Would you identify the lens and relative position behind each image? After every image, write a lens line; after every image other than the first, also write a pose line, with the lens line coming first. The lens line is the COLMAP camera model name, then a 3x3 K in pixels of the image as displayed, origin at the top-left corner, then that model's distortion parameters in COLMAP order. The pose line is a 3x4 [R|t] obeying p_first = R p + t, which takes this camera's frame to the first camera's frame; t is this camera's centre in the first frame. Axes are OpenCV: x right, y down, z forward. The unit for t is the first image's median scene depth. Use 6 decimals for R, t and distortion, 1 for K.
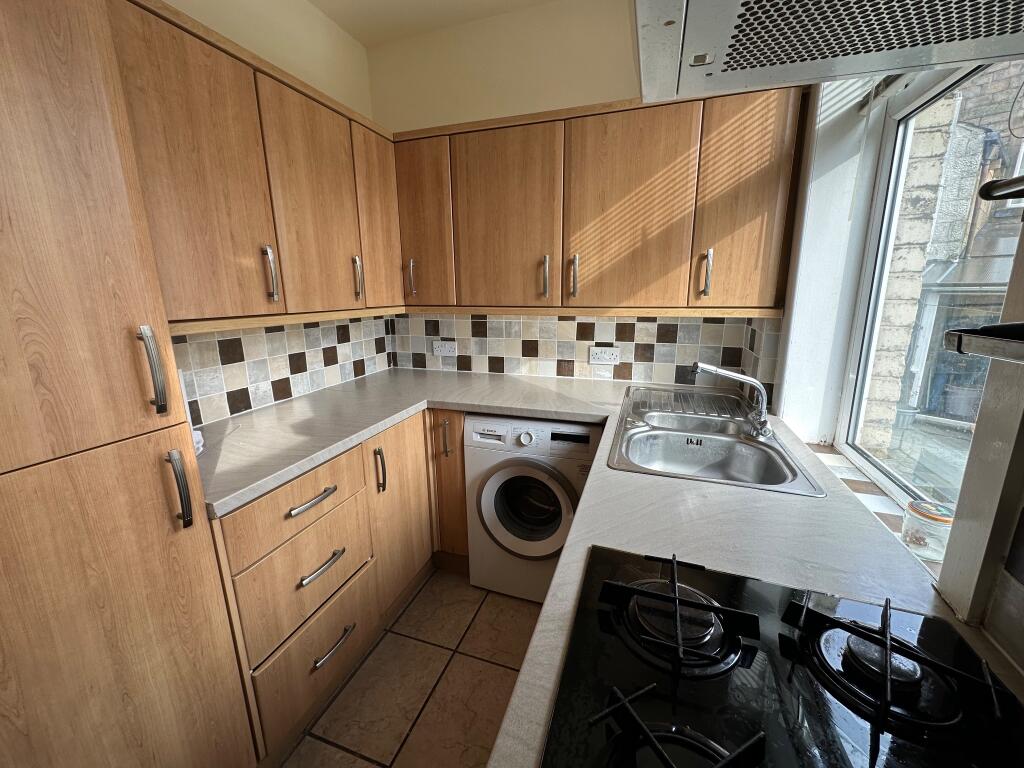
lens RADIAL K [[407.0, 0, 512.6], [0, 407.0, 381.2], [0, 0, 1]] dist [-0.004817, 0.000320]
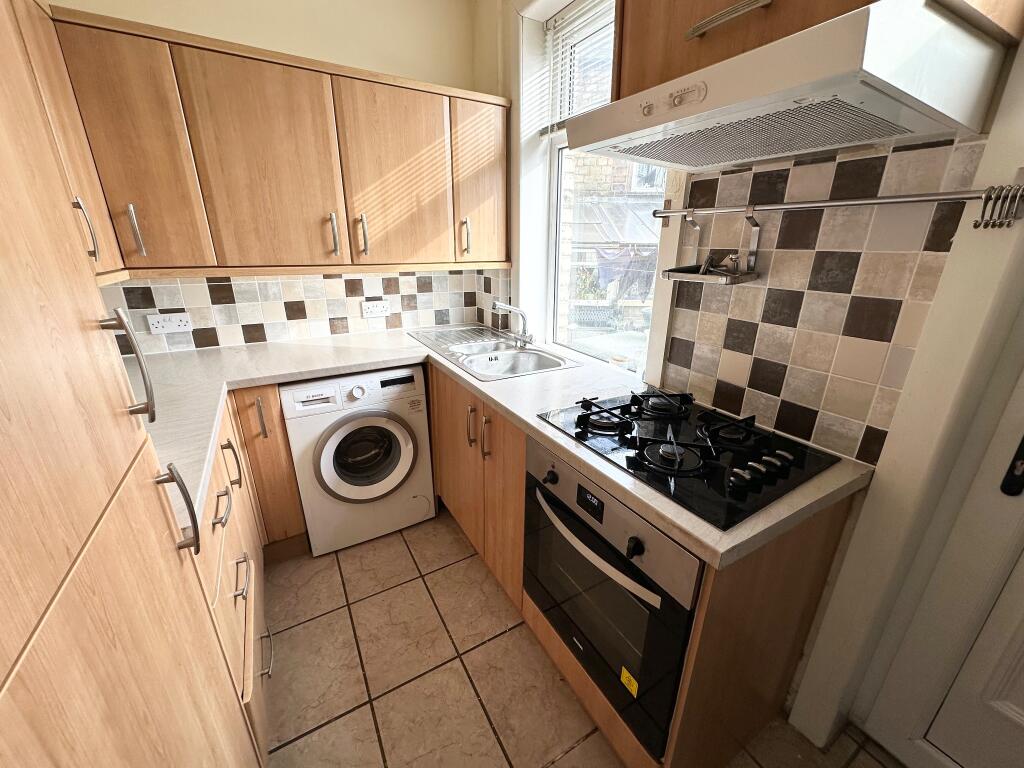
lens RADIAL K [[407.0, 0, 512.6], [0, 407.0, 381.2], [0, 0, 1]] dist [-0.004817, 0.000320]
pose [[0.653410, -0.233065, 0.720233, -0.445090], [0.151884, 0.972442, 0.176886, -0.013803], [-0.741611, -0.006187, 0.670802, -0.010451]]
